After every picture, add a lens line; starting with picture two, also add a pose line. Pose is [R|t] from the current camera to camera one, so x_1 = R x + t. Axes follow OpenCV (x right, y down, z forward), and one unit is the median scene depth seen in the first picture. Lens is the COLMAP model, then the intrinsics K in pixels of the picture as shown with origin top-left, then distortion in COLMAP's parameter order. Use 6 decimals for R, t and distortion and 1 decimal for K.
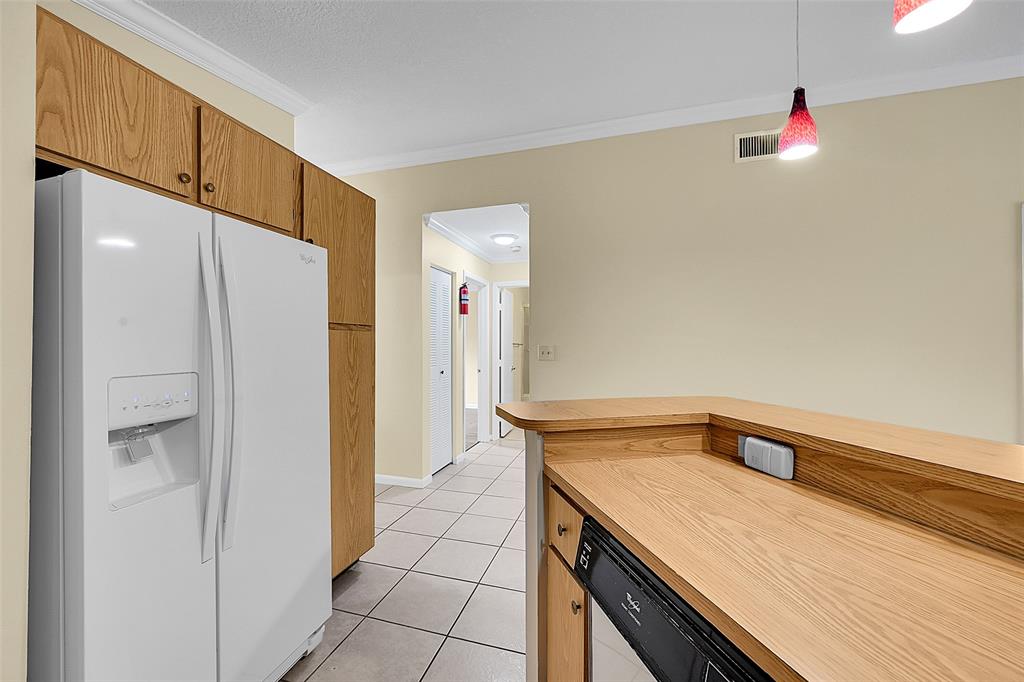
lens RADIAL K [[414.0, 0, 514.8], [0, 414.0, 341.1], [0, 0, 1]] dist [-0.003006, 0.000159]
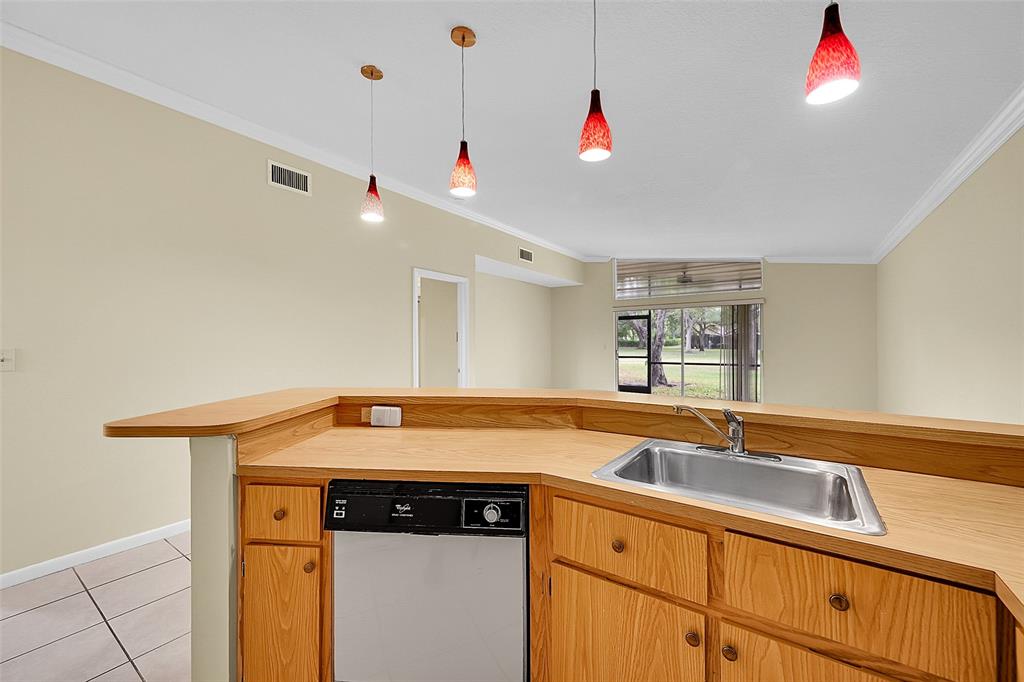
lens RADIAL K [[414.0, 0, 514.8], [0, 414.0, 341.1], [0, 0, 1]] dist [-0.003006, 0.000159]
pose [[0.259165, 0.007624, 0.965803, -0.711650], [-0.003674, 0.999969, -0.006908, 0.003868], [-0.965826, -0.001758, 0.259185, 0.111532]]
